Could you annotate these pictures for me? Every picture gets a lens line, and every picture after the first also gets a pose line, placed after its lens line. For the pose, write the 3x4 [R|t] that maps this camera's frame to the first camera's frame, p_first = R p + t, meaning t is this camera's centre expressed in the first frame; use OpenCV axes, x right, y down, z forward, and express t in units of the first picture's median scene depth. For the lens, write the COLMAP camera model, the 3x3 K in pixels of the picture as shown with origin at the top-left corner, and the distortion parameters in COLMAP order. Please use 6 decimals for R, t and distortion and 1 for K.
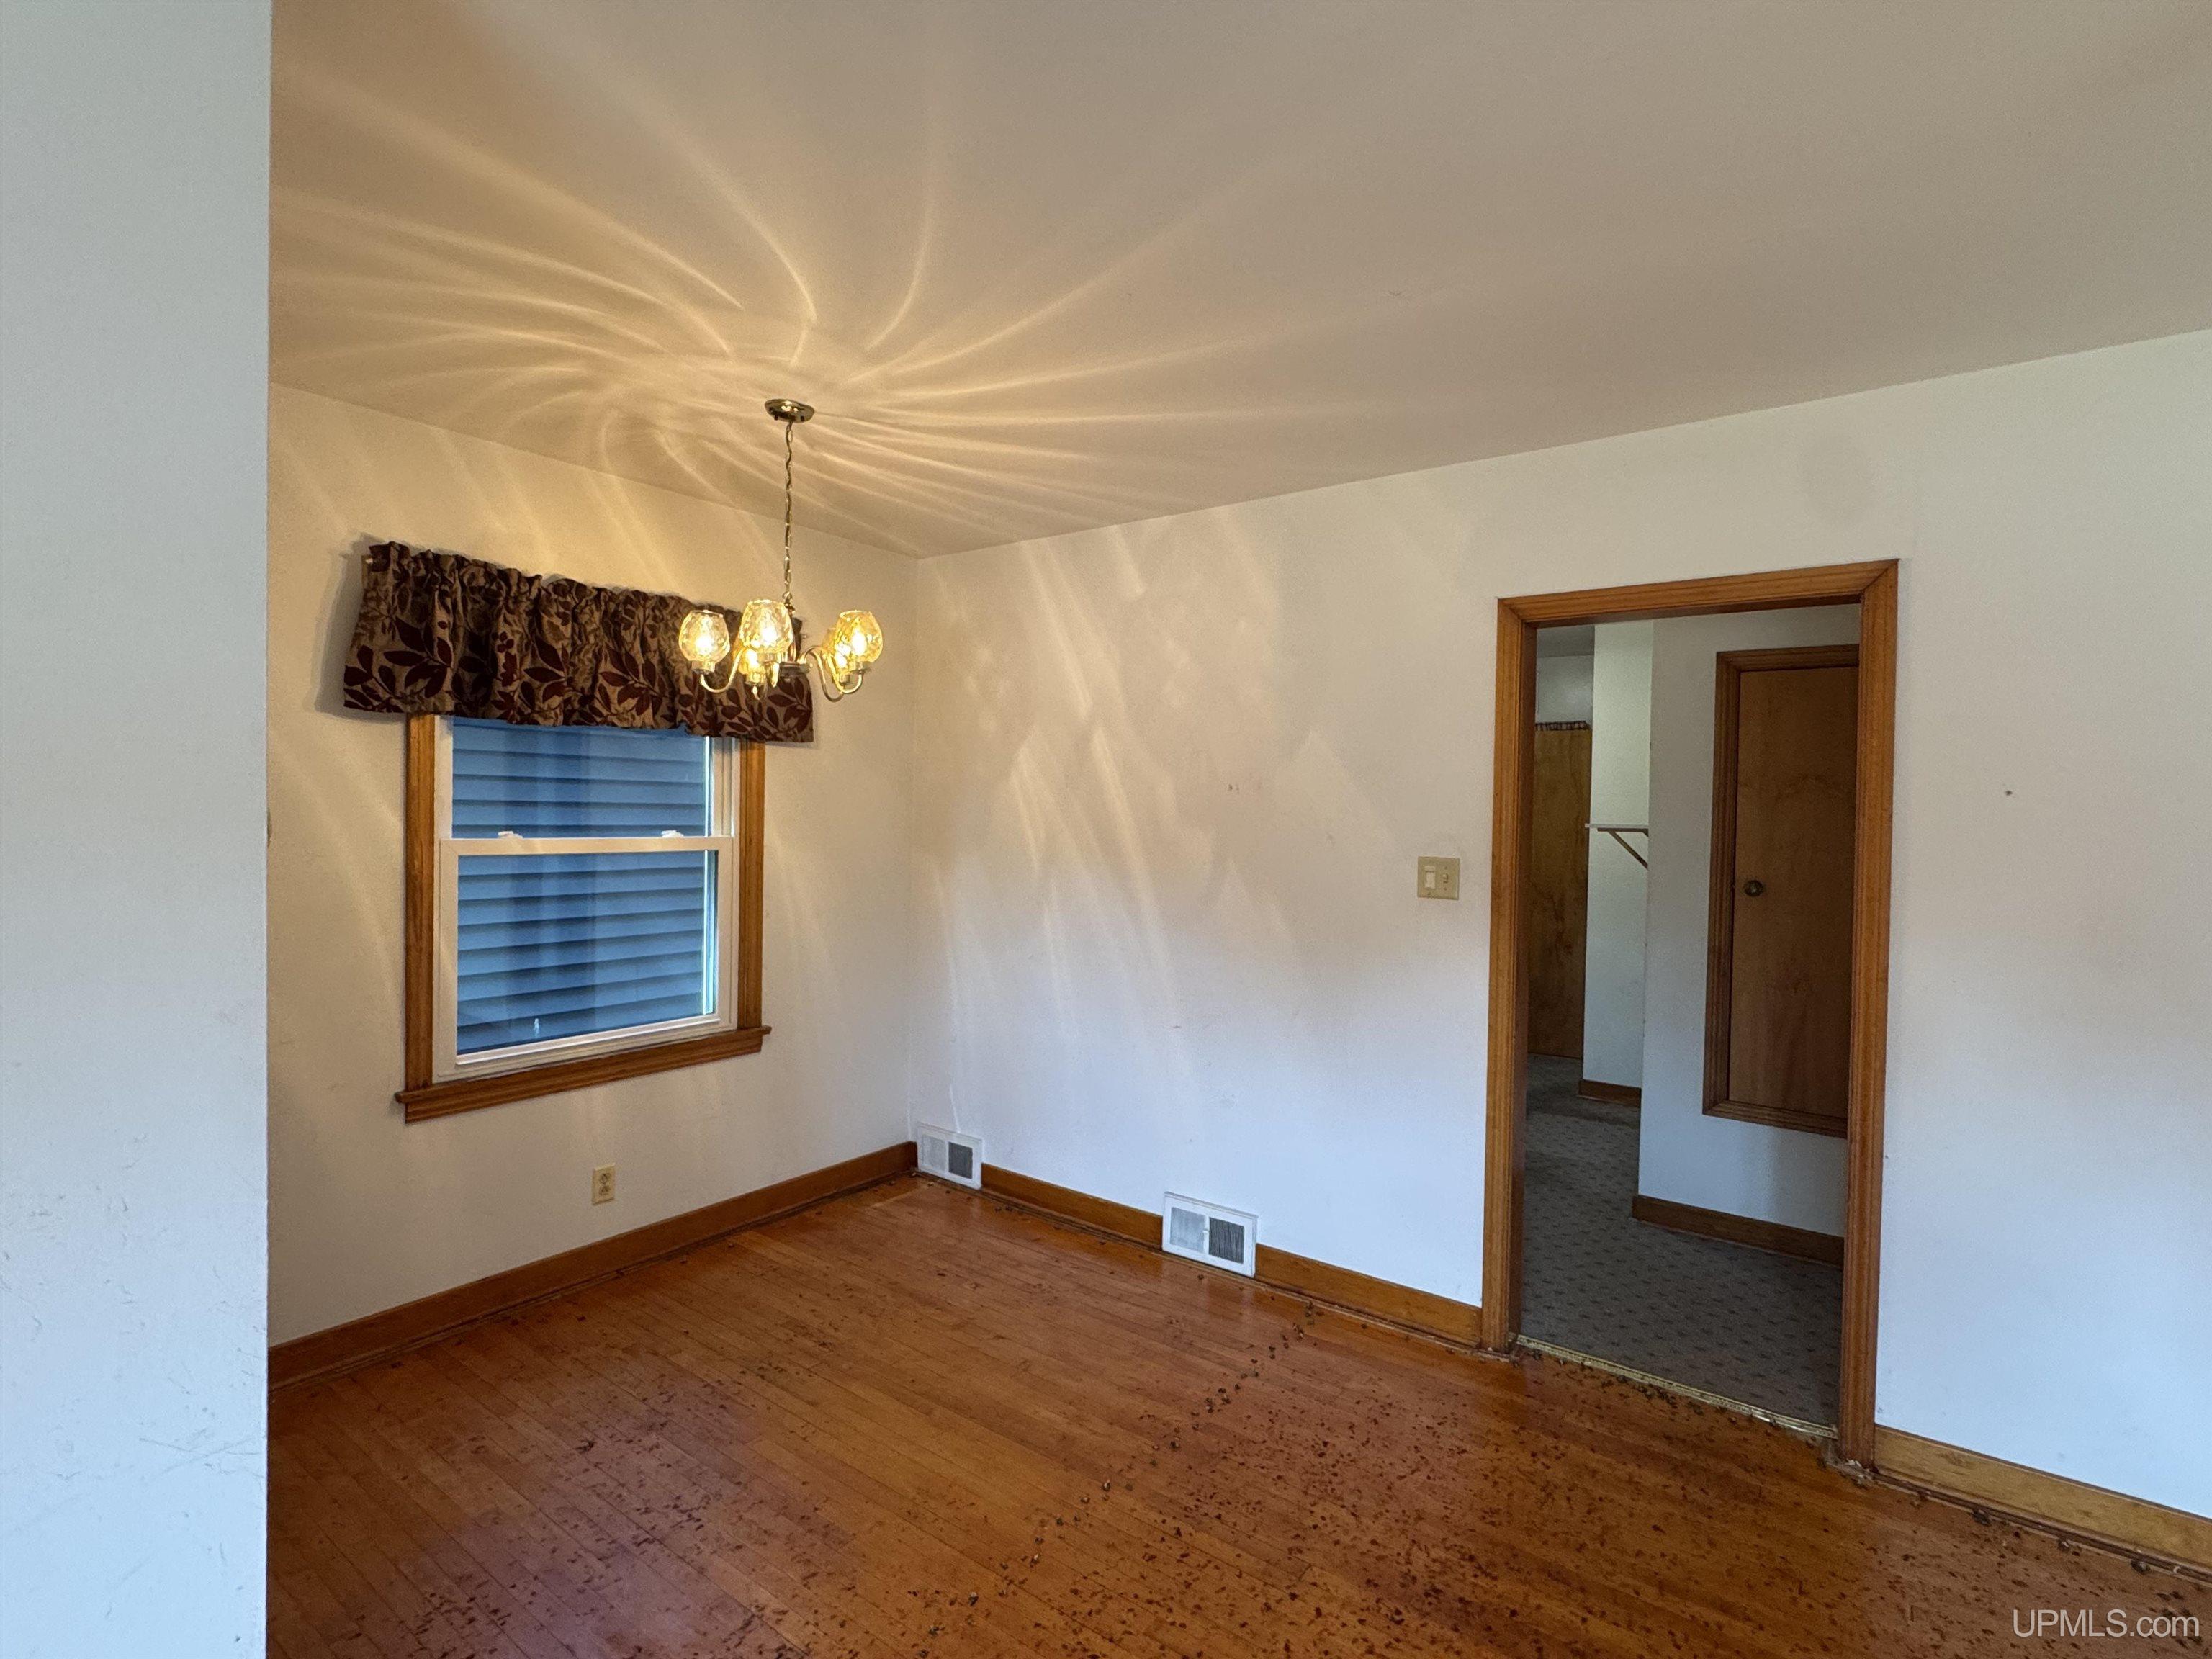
lens RADIAL K [[1066.8, 0, 1097.8], [0, 1066.8, 831.3], [0, 0, 1]] dist [0.016167, -0.000937]
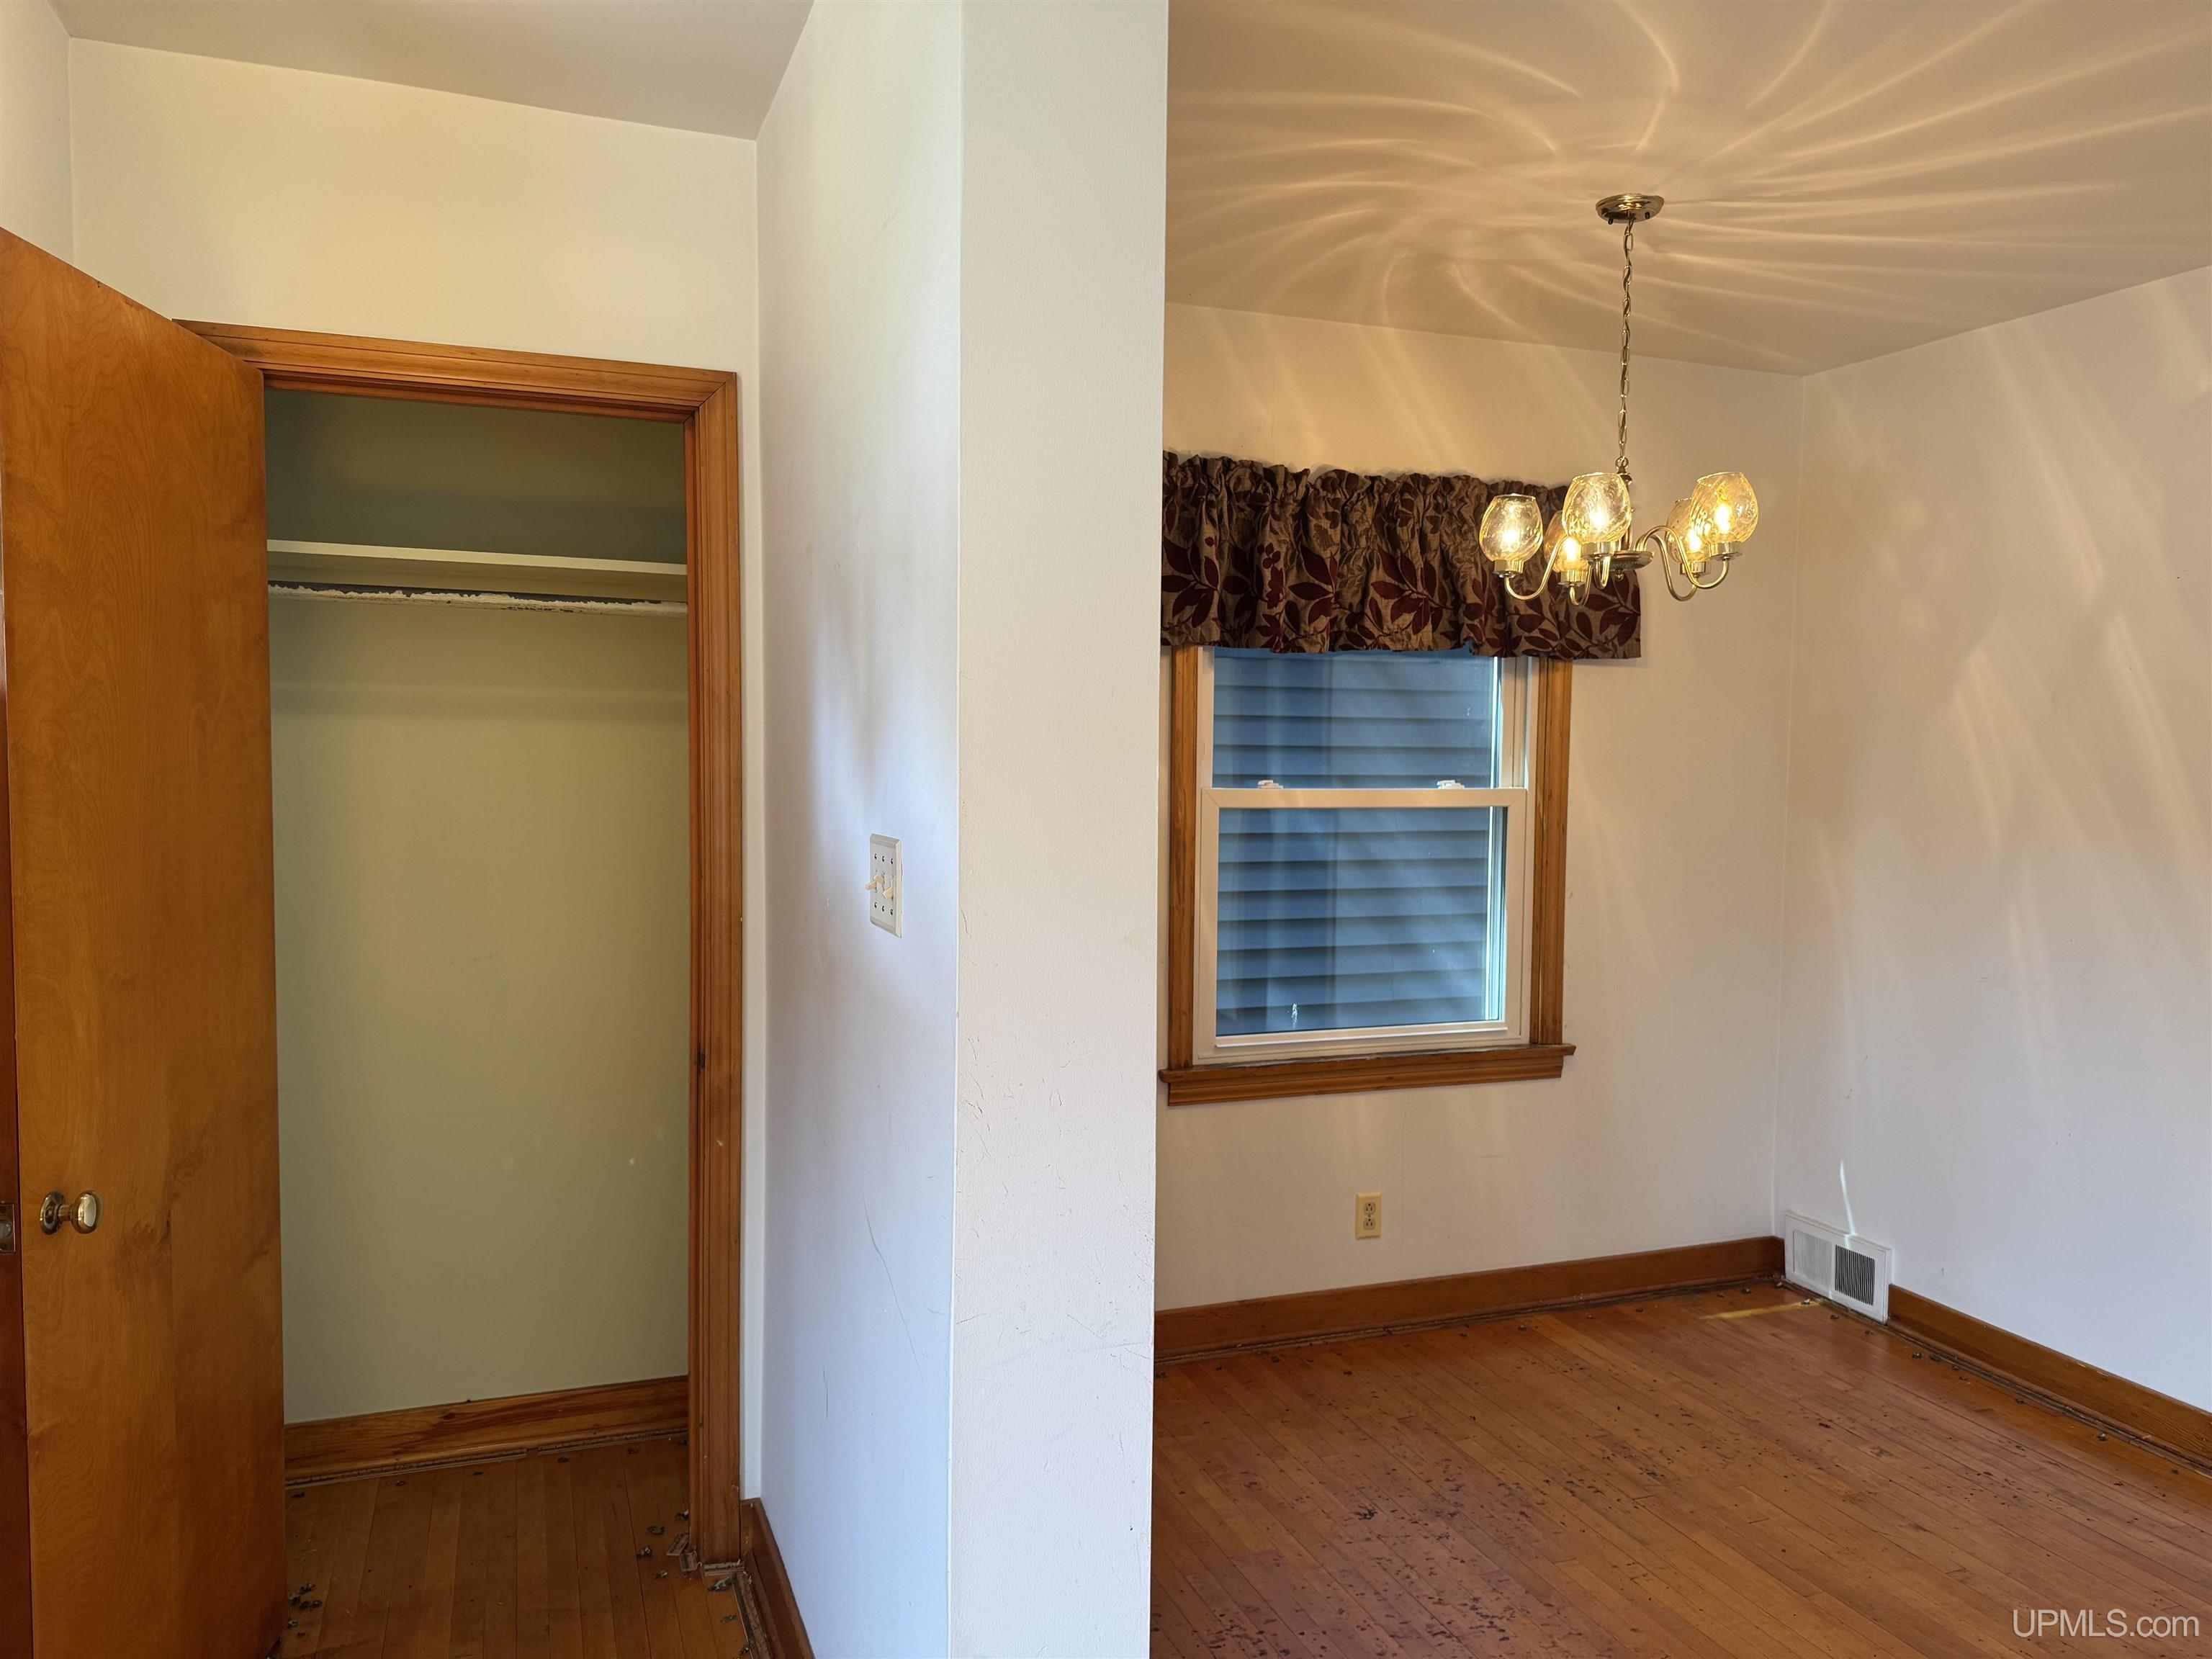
lens RADIAL K [[1565.4, 0, 1102.3], [0, 1565.4, 843.2], [0, 0, 1]] dist [0.050684, -0.058758]
pose [[0.843349, 0.021695, -0.536928, -0.000203], [-0.004011, 0.999411, 0.034082, 0.007793], [0.537351, -0.026590, 0.842939, -0.109670]]
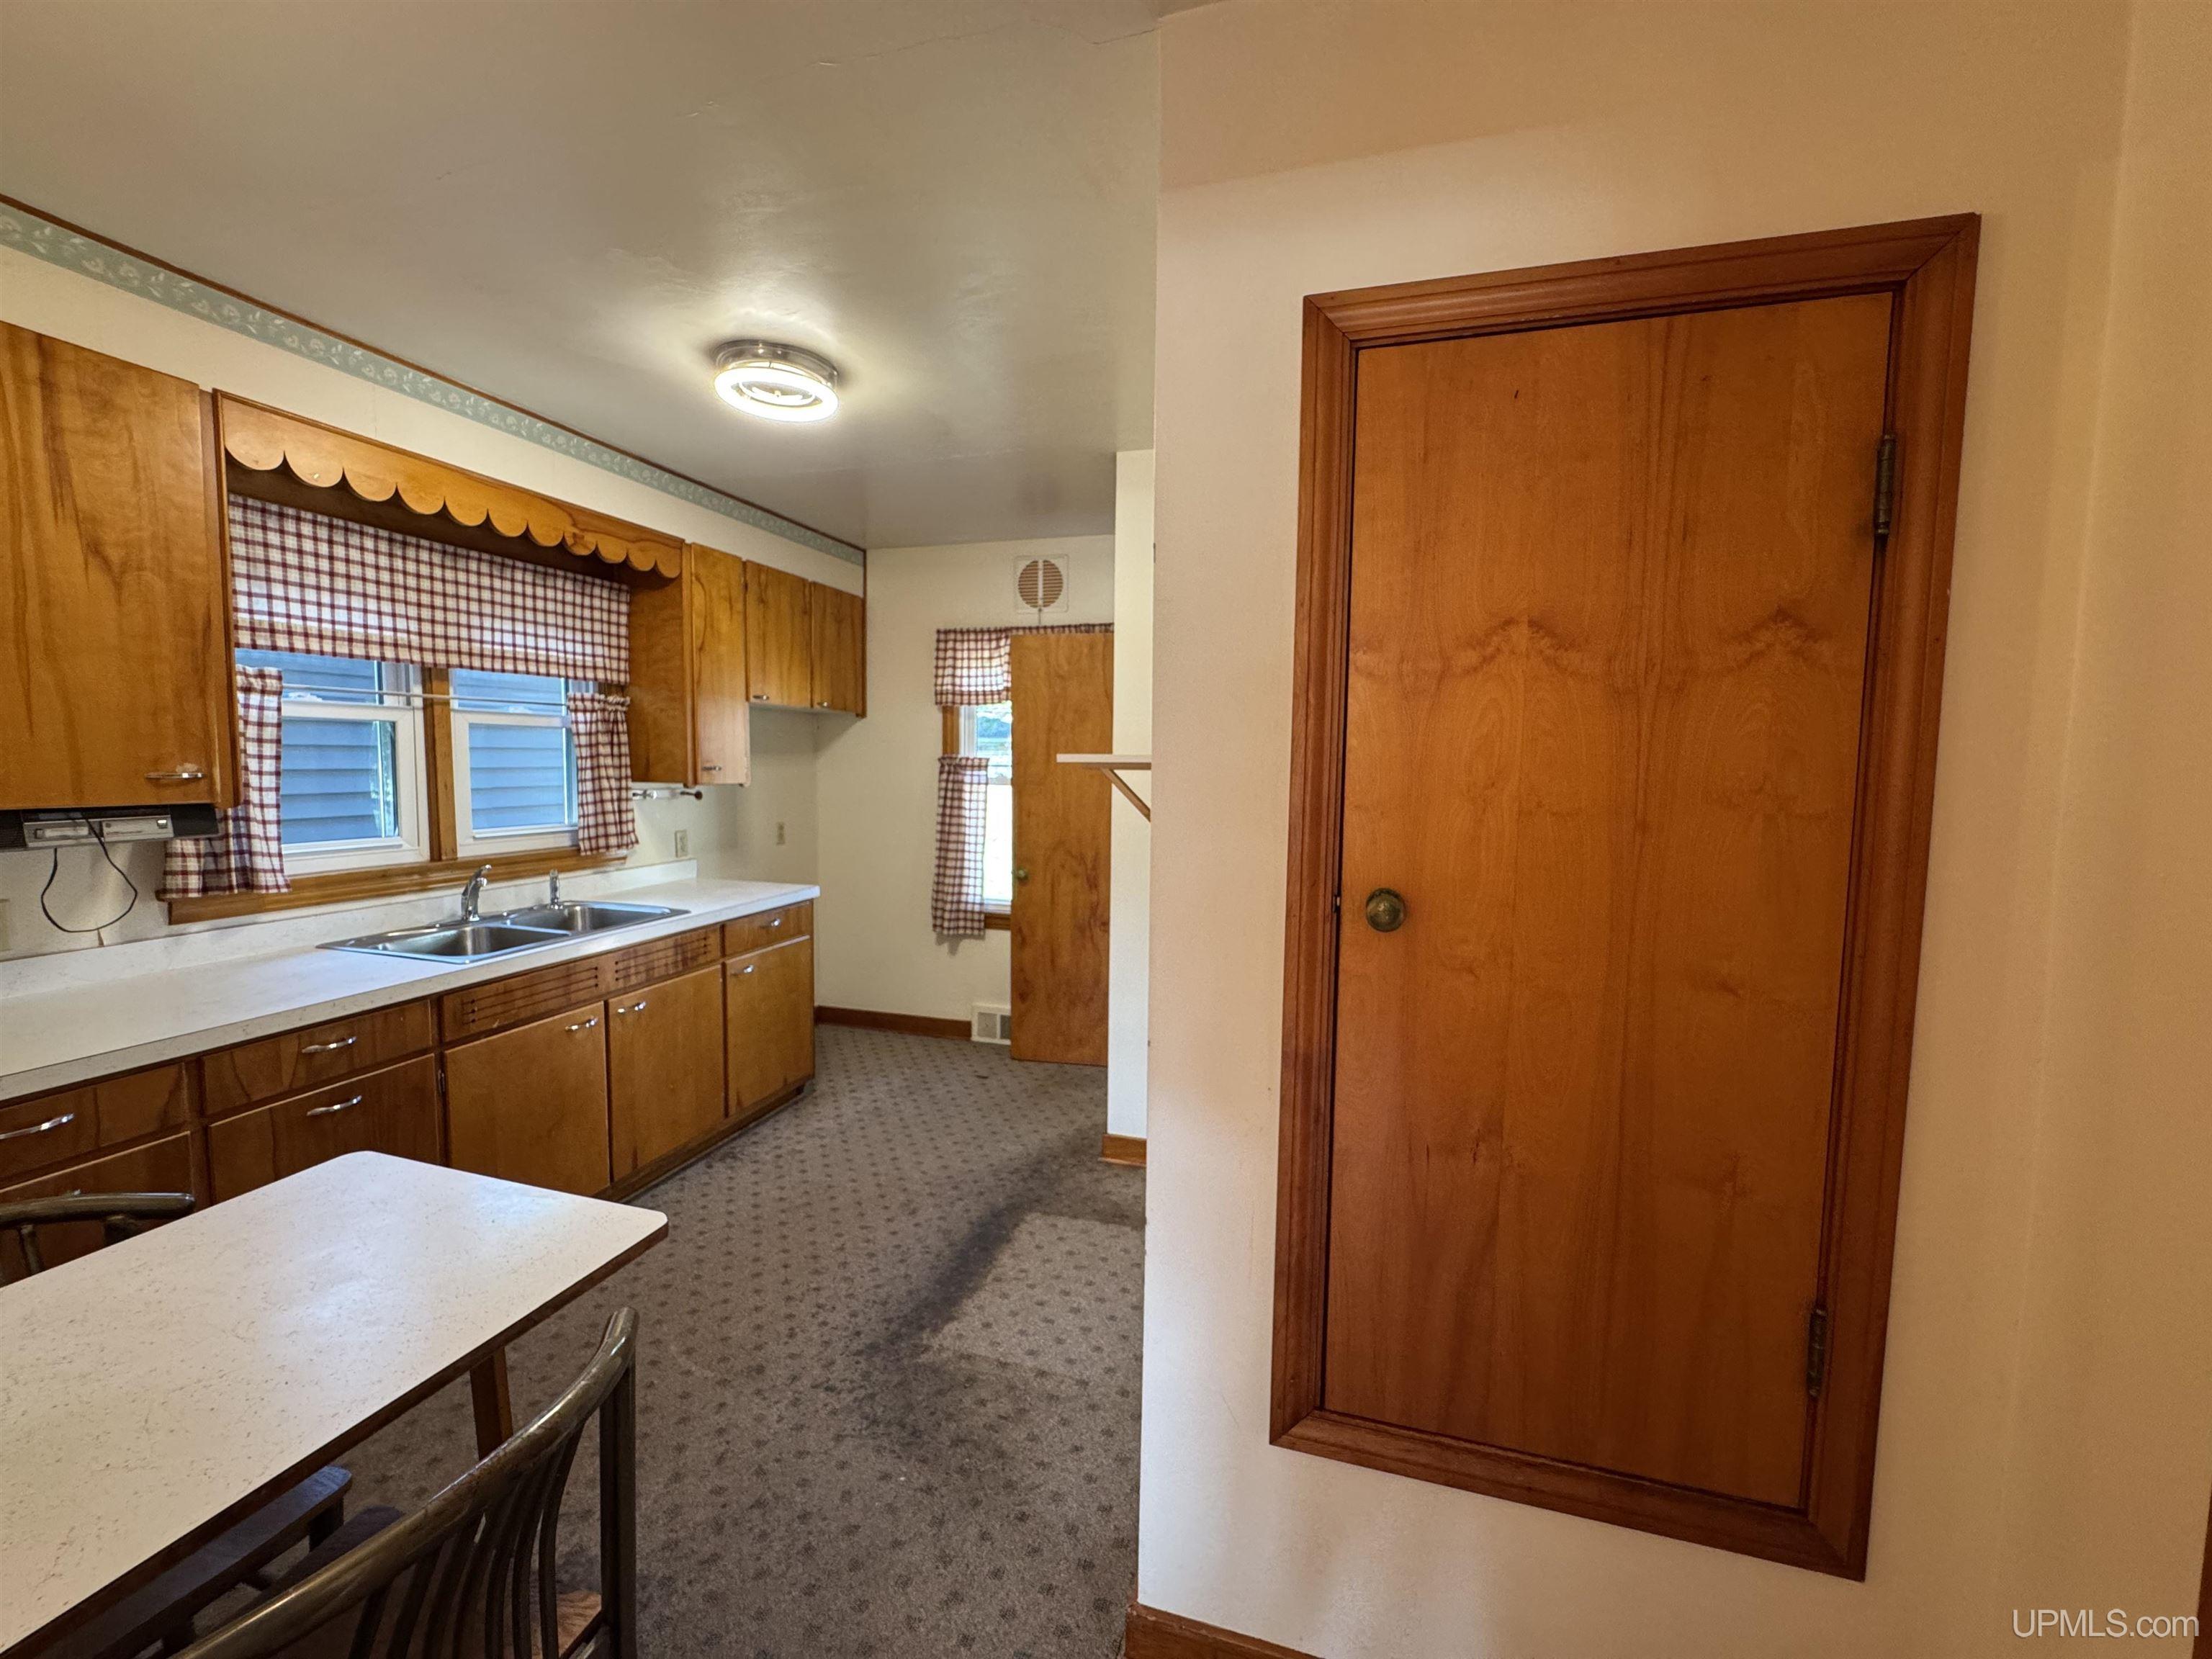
lens RADIAL K [[886.6, 0, 1097.3], [0, 886.6, 827.8], [0, 0, 1]] dist [-0.005105, 0.000608]
pose [[0.939029, -0.028765, 0.342632, 0.215992], [0.011064, 0.998506, 0.053507, 0.002343], [-0.343660, -0.046454, 0.937945, 0.394665]]
